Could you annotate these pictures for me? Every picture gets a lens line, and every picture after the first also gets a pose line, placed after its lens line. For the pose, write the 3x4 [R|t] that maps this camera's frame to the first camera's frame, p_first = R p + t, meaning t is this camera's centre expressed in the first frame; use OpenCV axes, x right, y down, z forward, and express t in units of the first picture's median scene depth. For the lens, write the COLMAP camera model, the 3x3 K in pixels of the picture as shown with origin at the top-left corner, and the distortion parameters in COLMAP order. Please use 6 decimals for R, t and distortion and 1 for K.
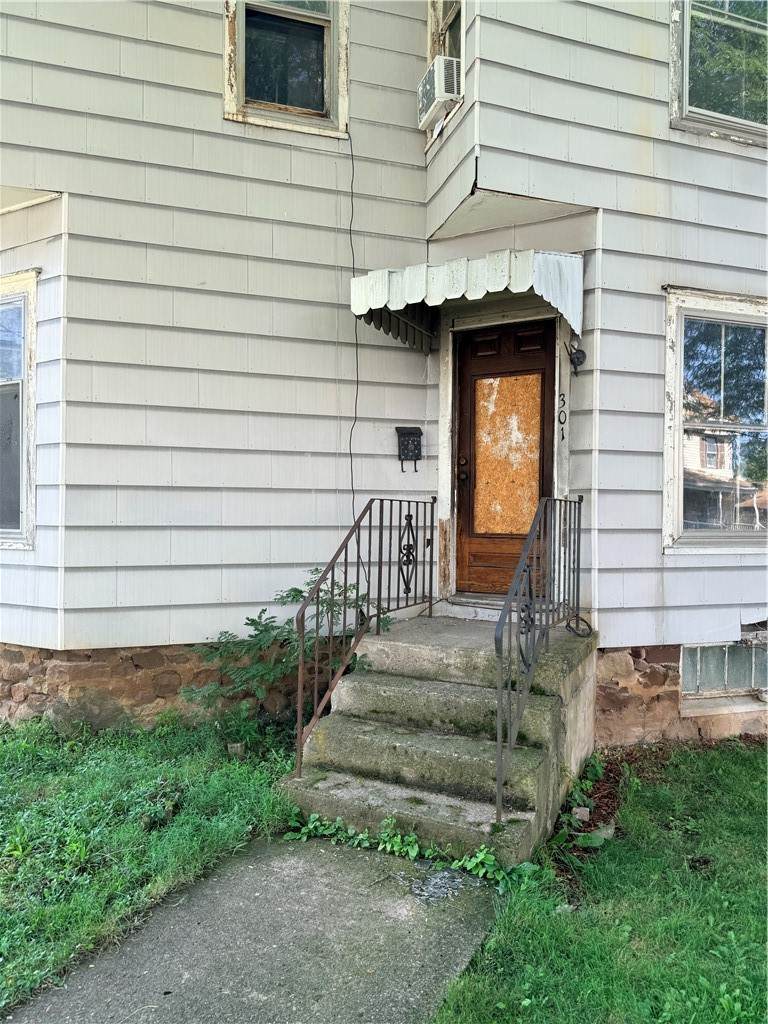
lens RADIAL K [[720.2, 0, 384.0], [0, 720.2, 511.1], [0, 0, 1]] dist [-0.001721, -0.002037]
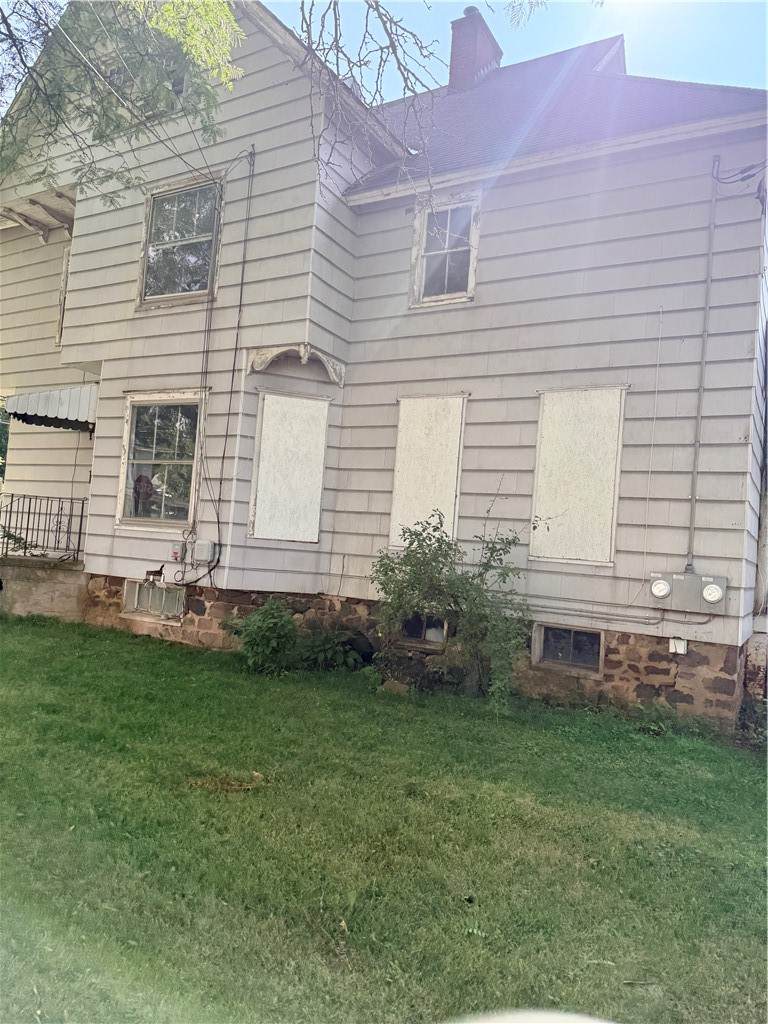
lens RADIAL K [[720.2, 0, 384.0], [0, 720.2, 516.8], [0, 0, 1]] dist [-0.001721, -0.002037]
pose [[0.685691, 0.001470, -0.727891, 2.278408], [-0.070998, 0.995365, -0.064872, 0.102601], [0.724421, 0.096161, 0.682617, 0.204910]]
